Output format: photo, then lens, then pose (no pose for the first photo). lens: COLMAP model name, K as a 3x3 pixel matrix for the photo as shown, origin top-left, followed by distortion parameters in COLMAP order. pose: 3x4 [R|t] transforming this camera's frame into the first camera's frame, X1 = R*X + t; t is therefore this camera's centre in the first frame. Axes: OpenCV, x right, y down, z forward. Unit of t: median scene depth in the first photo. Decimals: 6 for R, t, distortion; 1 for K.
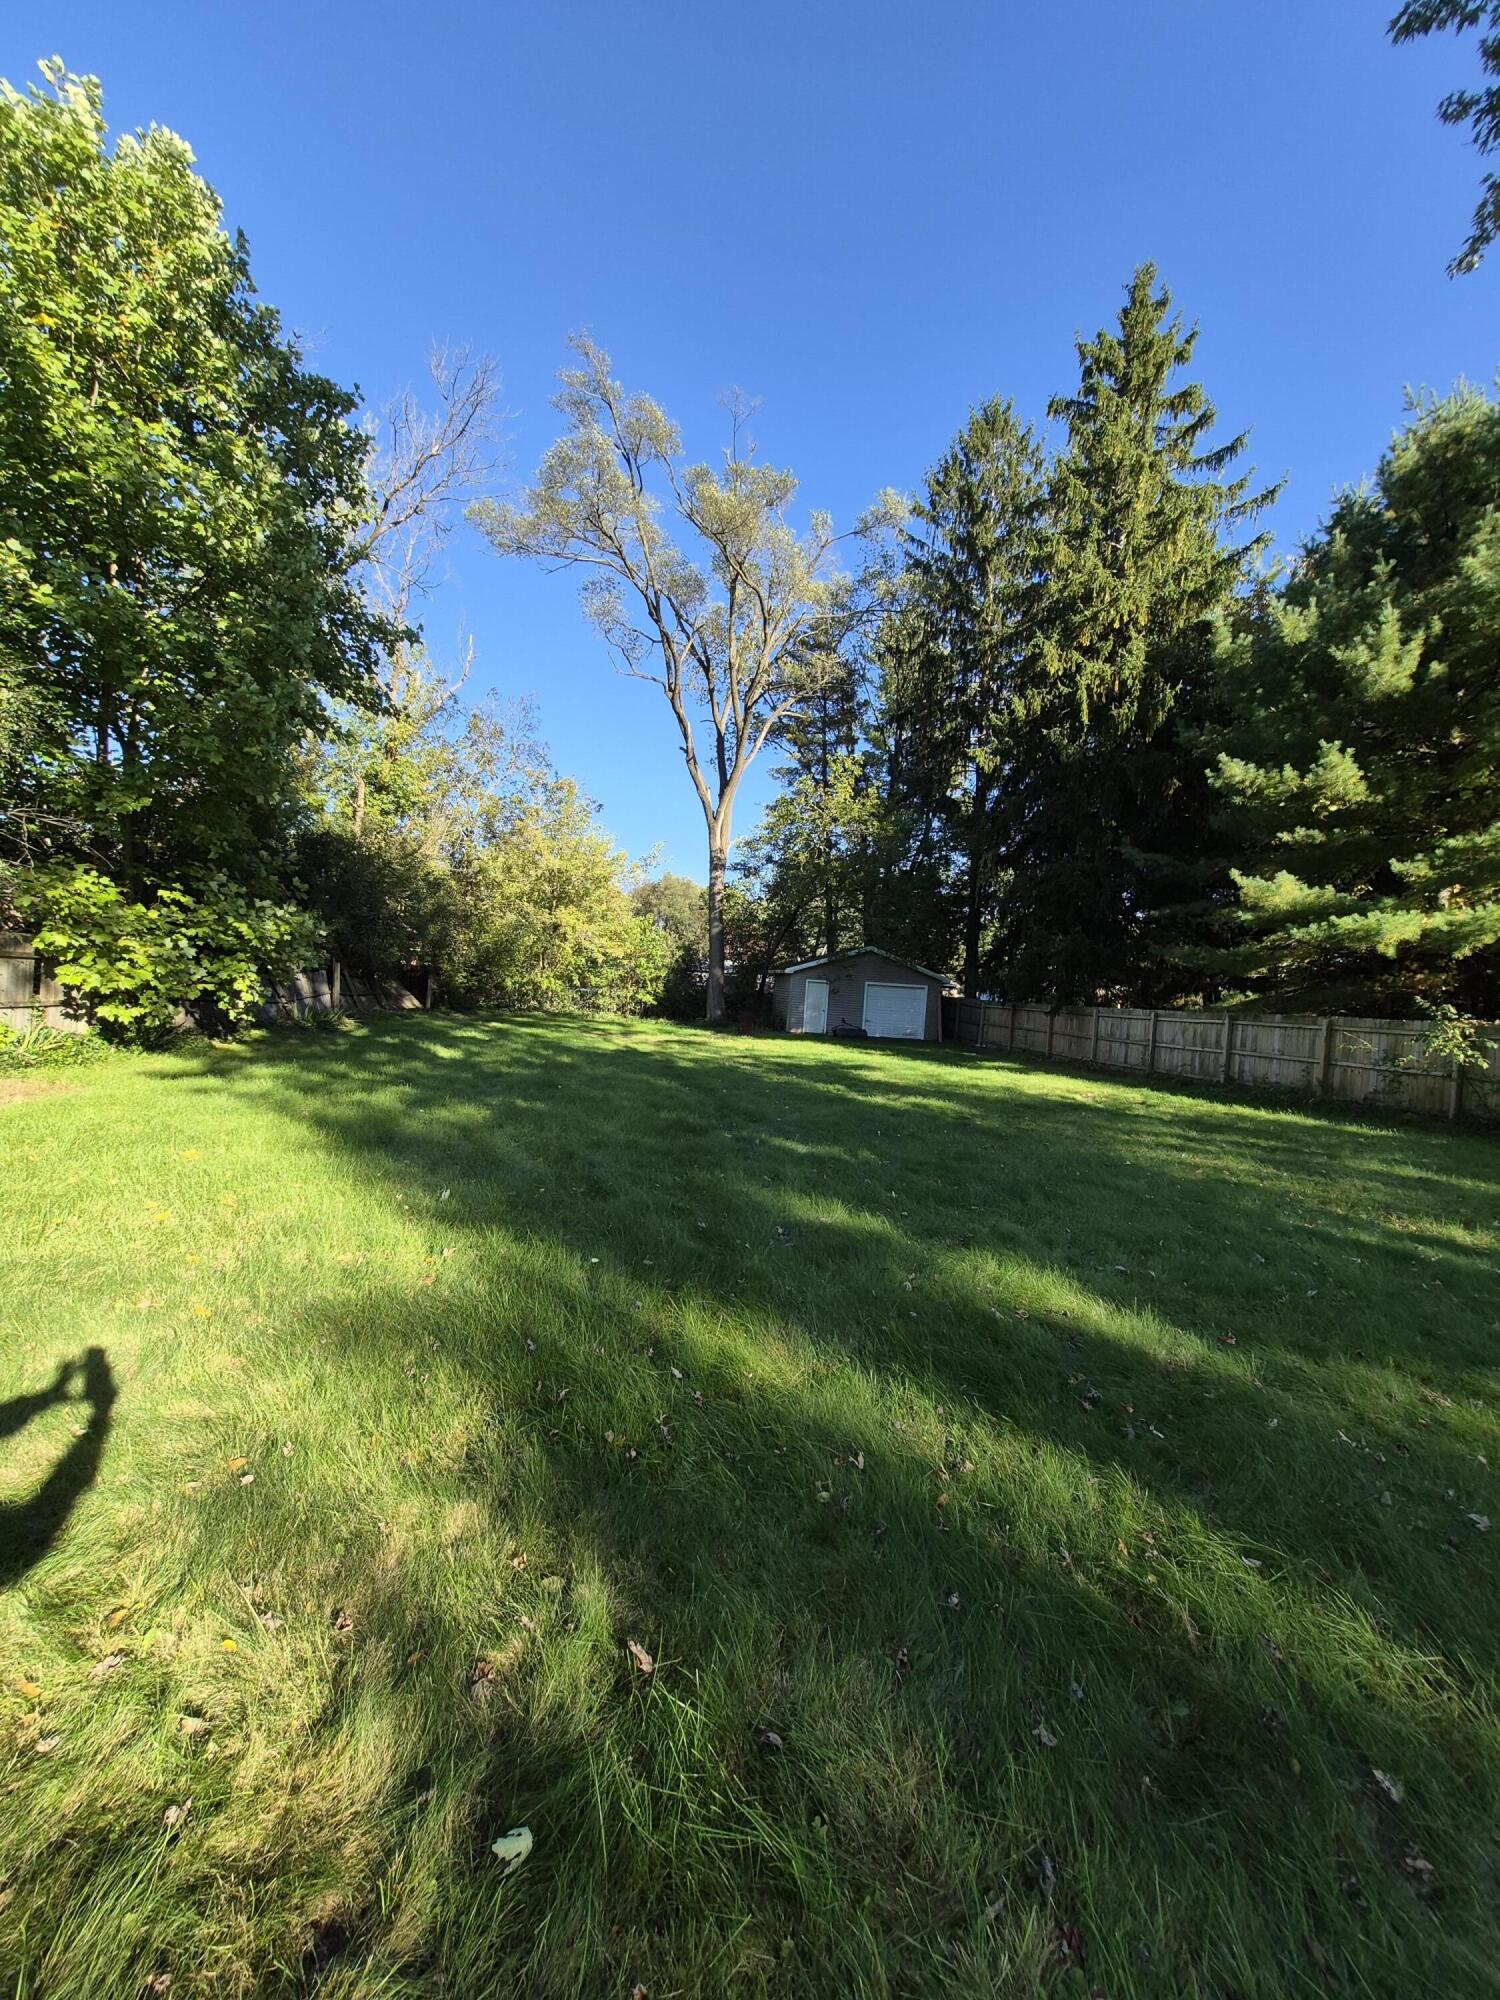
lens RADIAL K [[771.4, 0, 750.0], [0, 771.4, 1000.0], [0, 0, 1]] dist [0.000573, -0.000083]
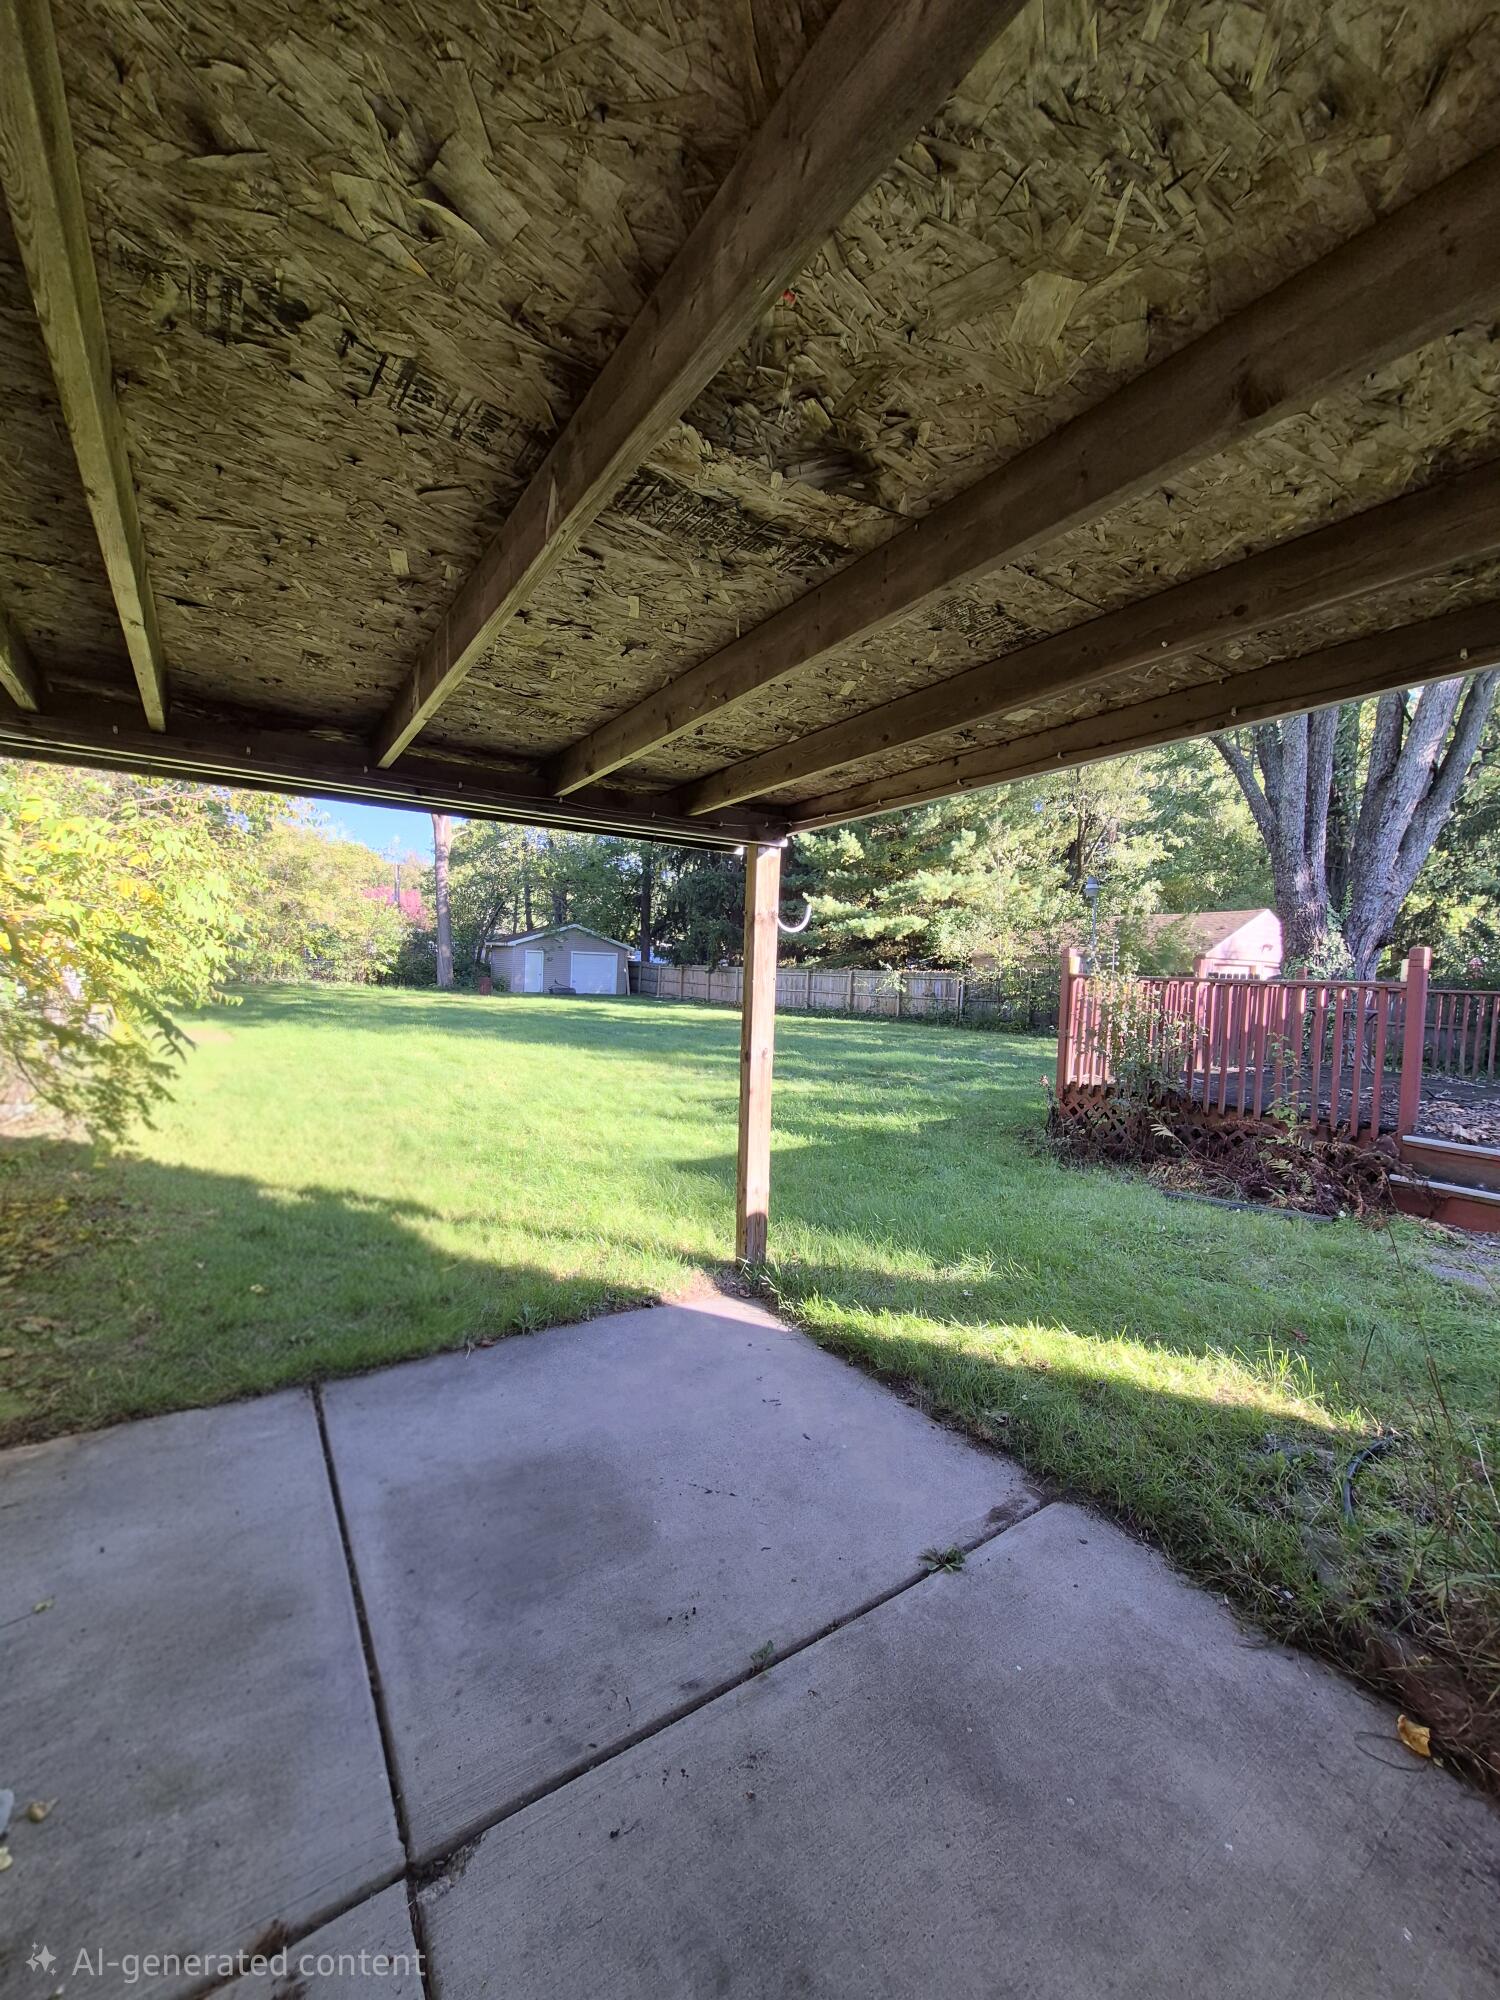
lens RADIAL K [[771.4, 0, 750.0], [0, 771.4, 1000.0], [0, 0, 1]] dist [0.000573, -0.000083]
pose [[0.896729, -0.045191, 0.440267, -0.331079], [0.022720, 0.998162, 0.056181, -0.016727], [-0.441996, -0.040376, 0.896108, -0.623873]]
